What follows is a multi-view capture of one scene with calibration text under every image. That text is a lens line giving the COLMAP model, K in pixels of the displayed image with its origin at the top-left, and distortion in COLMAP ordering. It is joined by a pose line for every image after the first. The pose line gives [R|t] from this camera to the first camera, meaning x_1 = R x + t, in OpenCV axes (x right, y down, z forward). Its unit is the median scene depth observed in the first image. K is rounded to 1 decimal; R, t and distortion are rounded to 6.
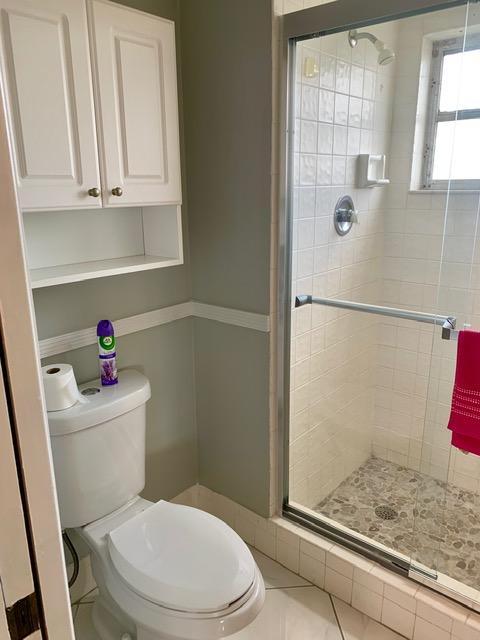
lens RADIAL K [[488.4, 0, 240.6], [0, 488.4, 319.2], [0, 0, 1]] dist [0.013965, -0.020958]
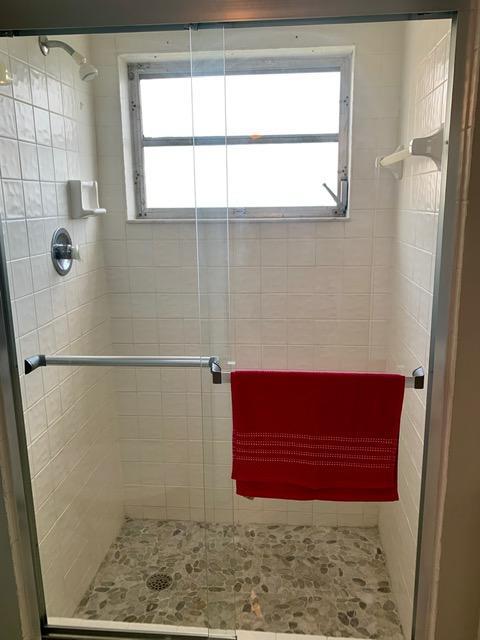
lens RADIAL K [[523.4, 0, 240.7], [0, 523.4, 319.2], [0, 0, 1]] dist [0.015925, -0.021246]
pose [[0.823730, -0.126164, 0.552767, -0.046743], [0.157788, 0.987425, -0.009763, -0.040305], [-0.544584, 0.095262, 0.833278, 0.094914]]
